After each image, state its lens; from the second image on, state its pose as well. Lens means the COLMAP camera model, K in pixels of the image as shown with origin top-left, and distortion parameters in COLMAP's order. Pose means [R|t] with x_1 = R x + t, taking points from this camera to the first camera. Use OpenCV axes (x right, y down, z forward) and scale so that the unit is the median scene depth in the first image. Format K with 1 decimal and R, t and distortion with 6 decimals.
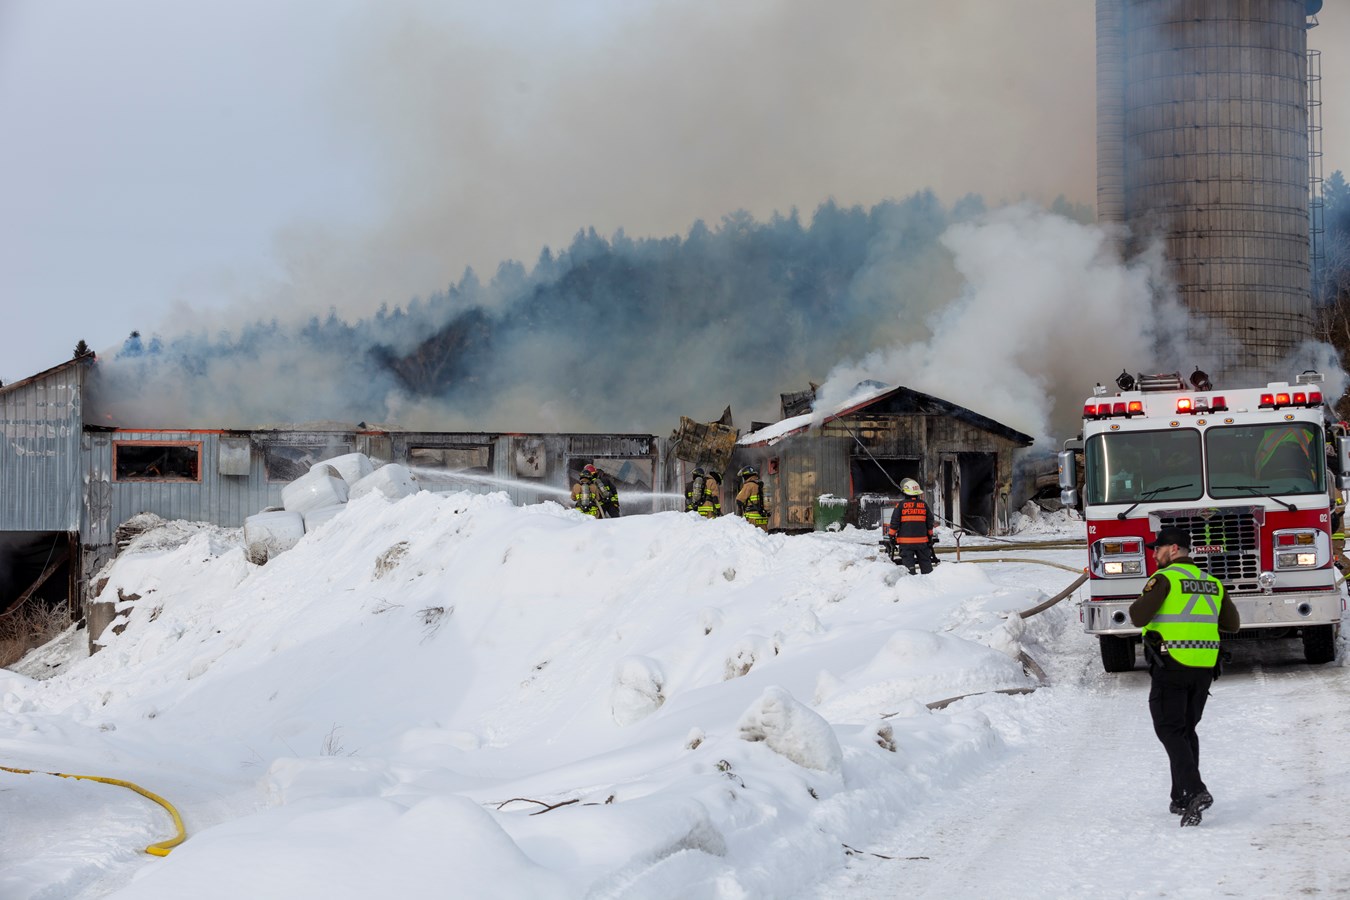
lens RADIAL K [[2742.8, 0, 675.0], [0, 2742.8, 450.0], [0, 0, 1]] dist [-0.047277, 0.204255]
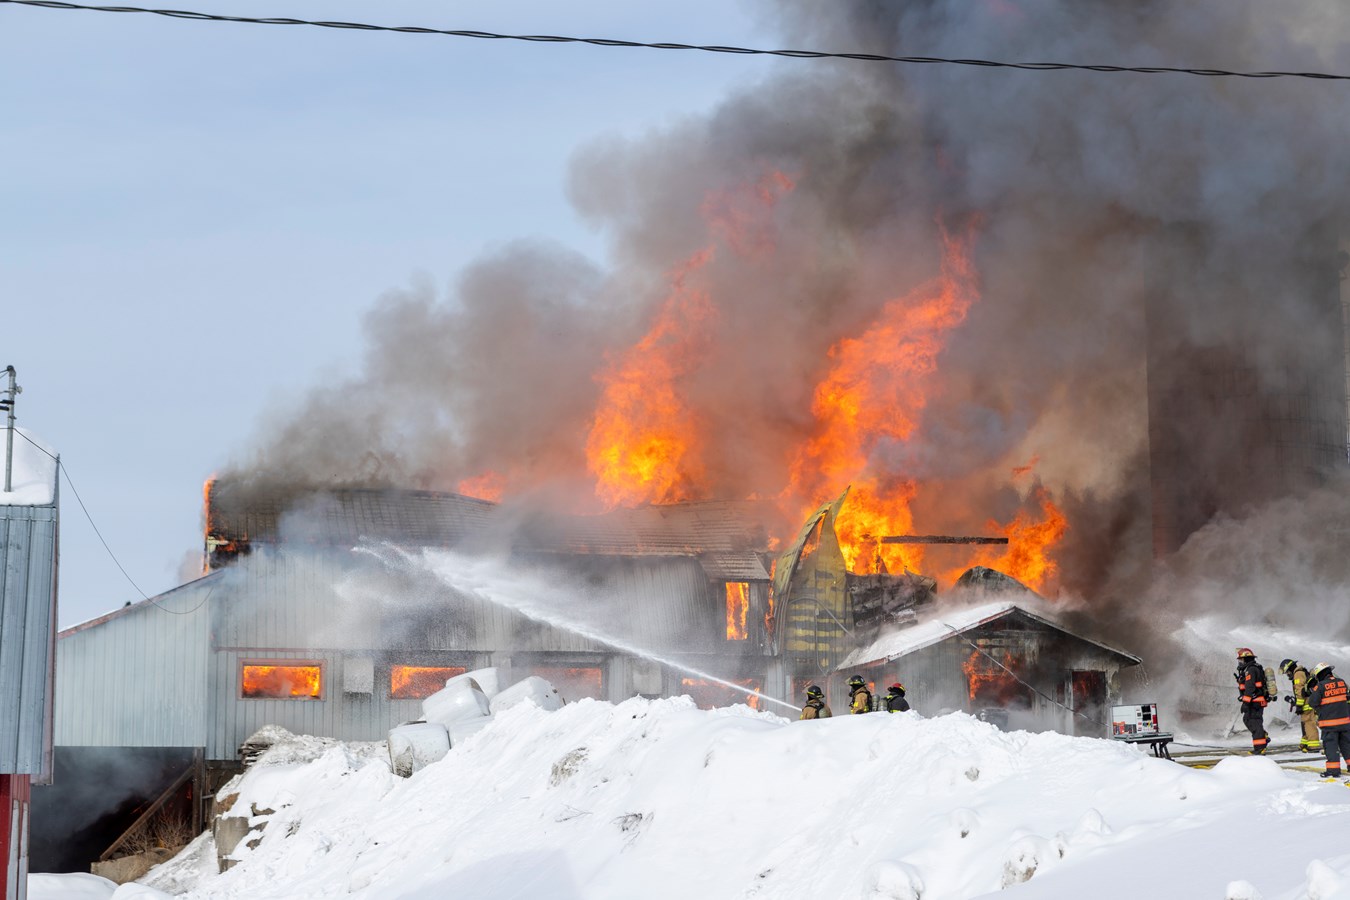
lens RADIAL K [[2337.2, 0, 675.0], [0, 2337.2, 450.0], [0, 0, 1]] dist [-0.051063, -0.008993]
pose [[0.999663, 0.002668, 0.025809, -0.078448], [0.000168, 0.994013, -0.109260, 0.017068], [-0.025946, 0.109227, 0.993678, 0.150934]]
